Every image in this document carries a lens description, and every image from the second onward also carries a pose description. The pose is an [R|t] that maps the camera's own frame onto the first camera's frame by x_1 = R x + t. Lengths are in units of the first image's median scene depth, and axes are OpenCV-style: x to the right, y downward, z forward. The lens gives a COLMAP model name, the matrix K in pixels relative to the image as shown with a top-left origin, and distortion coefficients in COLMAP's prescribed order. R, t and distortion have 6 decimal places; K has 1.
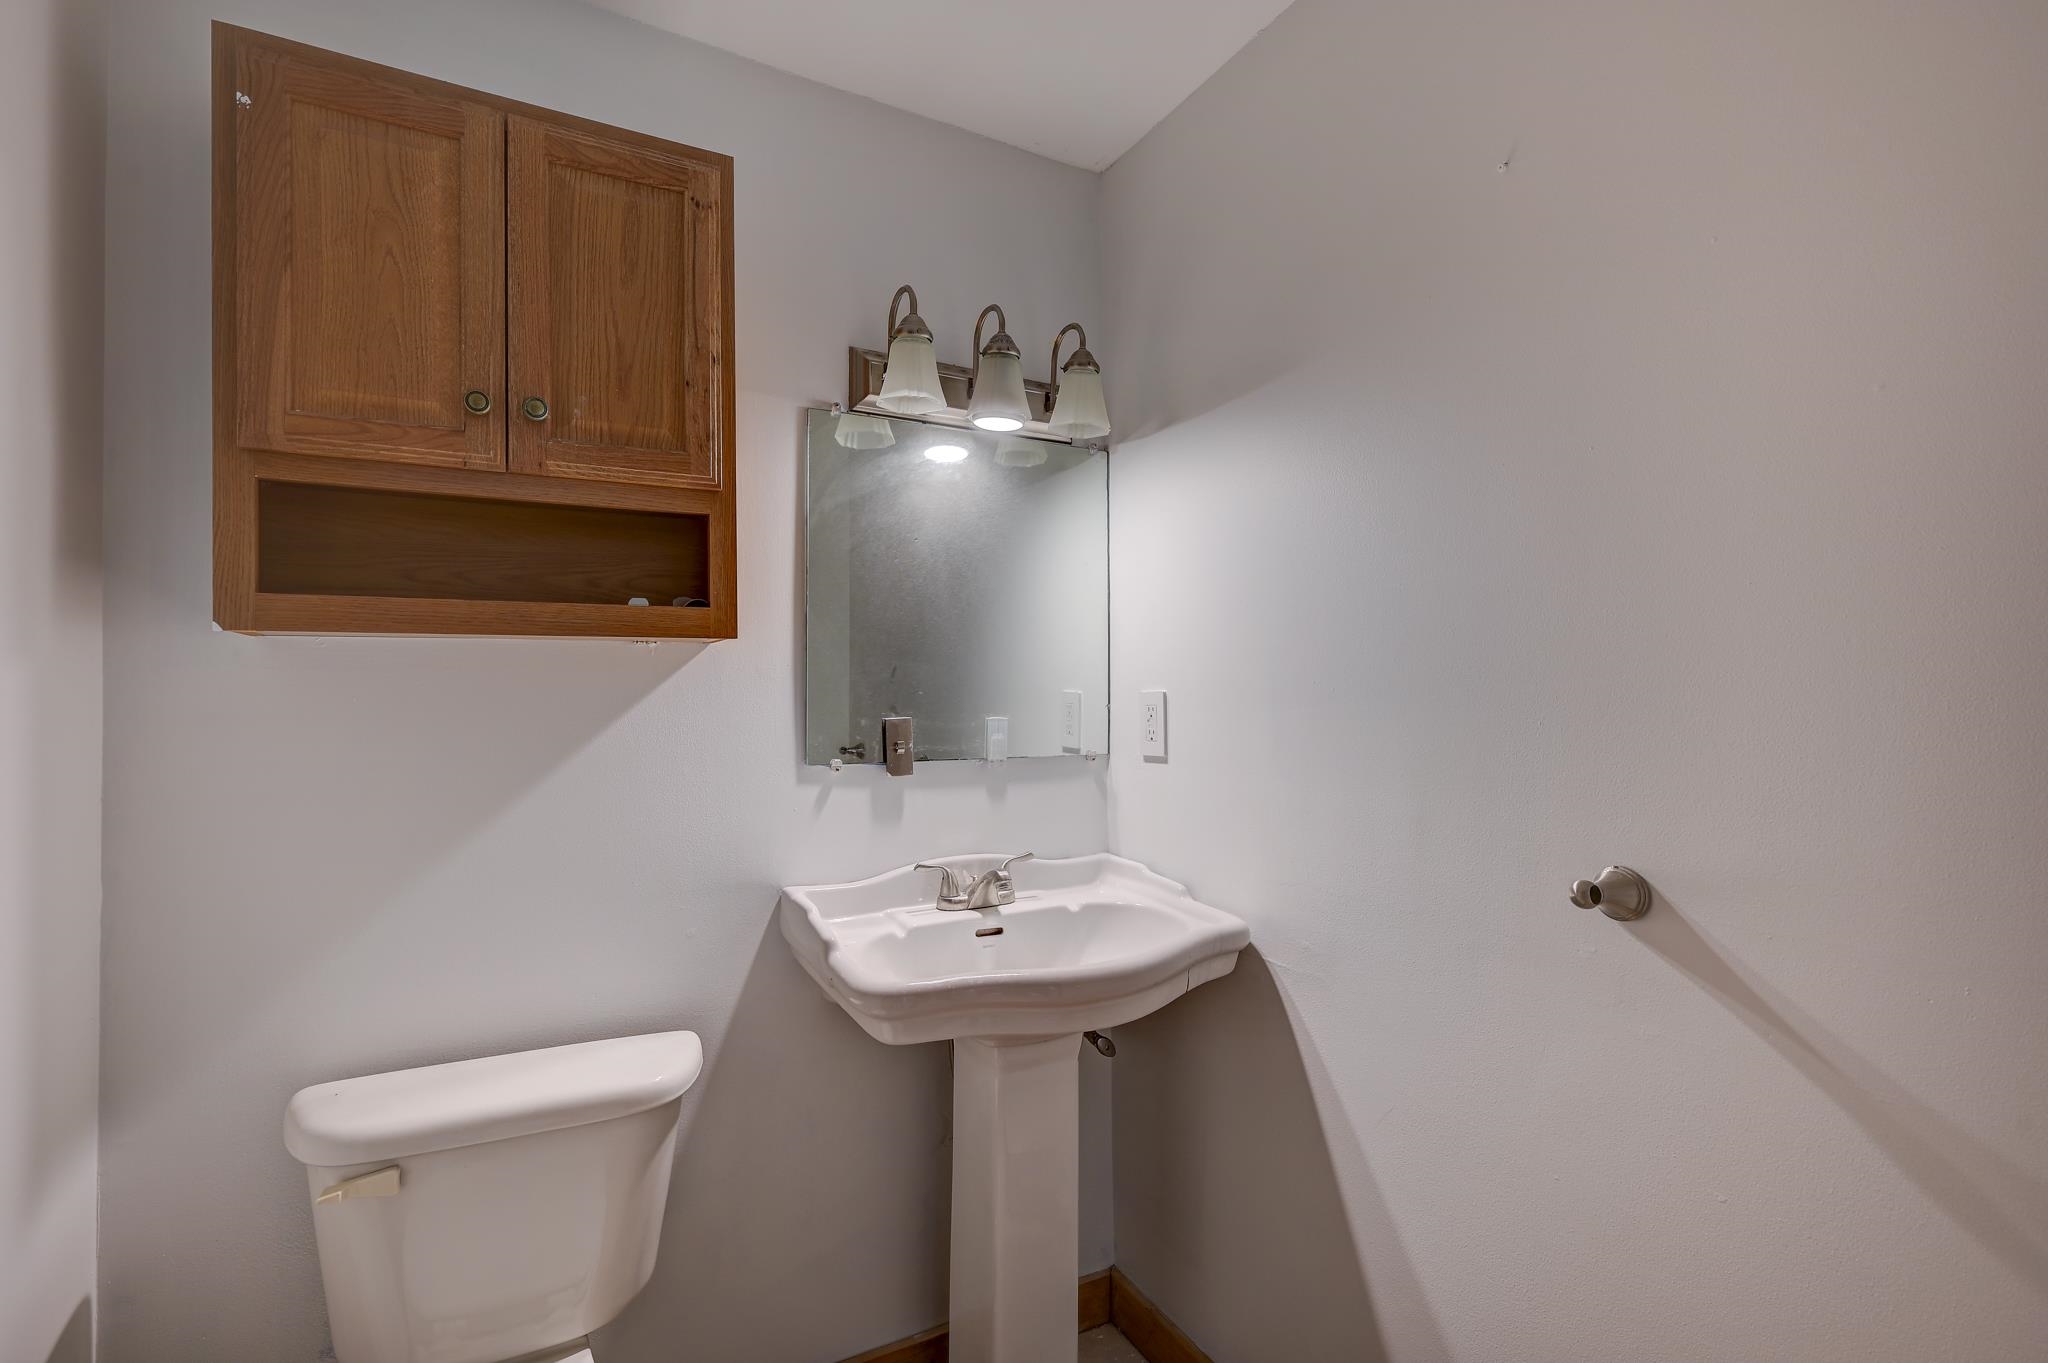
lens RADIAL K [[910.5, 0, 1026.4], [0, 910.5, 673.0], [0, 0, 1]] dist [-0.001904, 0.000245]
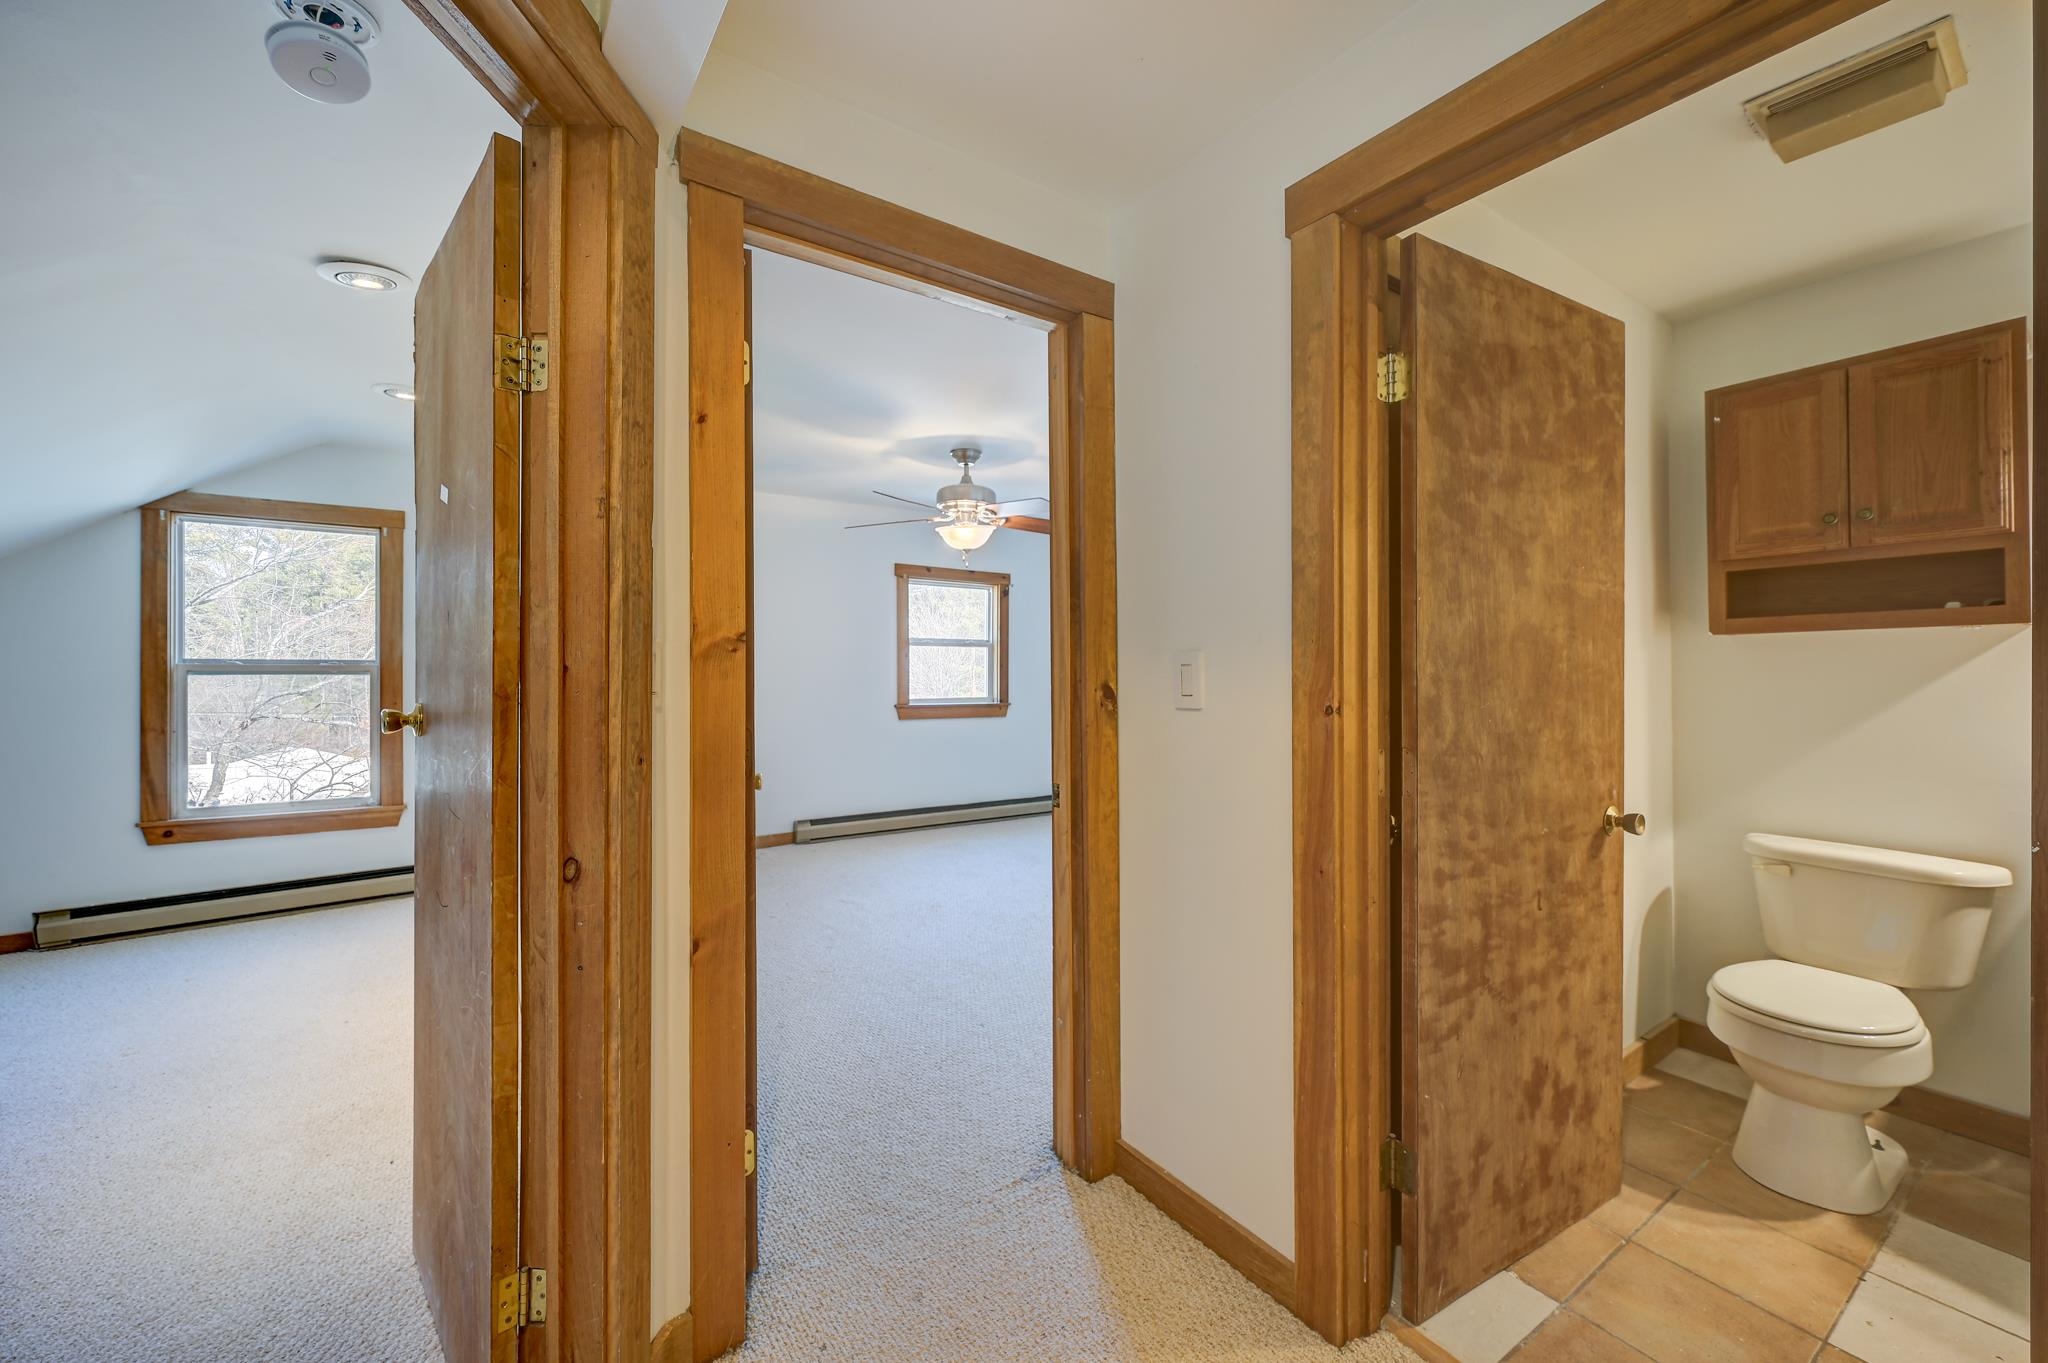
lens RADIAL K [[809.1, 0, 1023.4], [0, 809.1, 663.4], [0, 0, 1]] dist [-0.000229, 0.000271]
pose [[0.099968, -0.015192, -0.994875, 1.027916], [0.006742, 0.999871, -0.014591, 0.047143], [0.994968, -0.005249, 0.100057, -1.002307]]
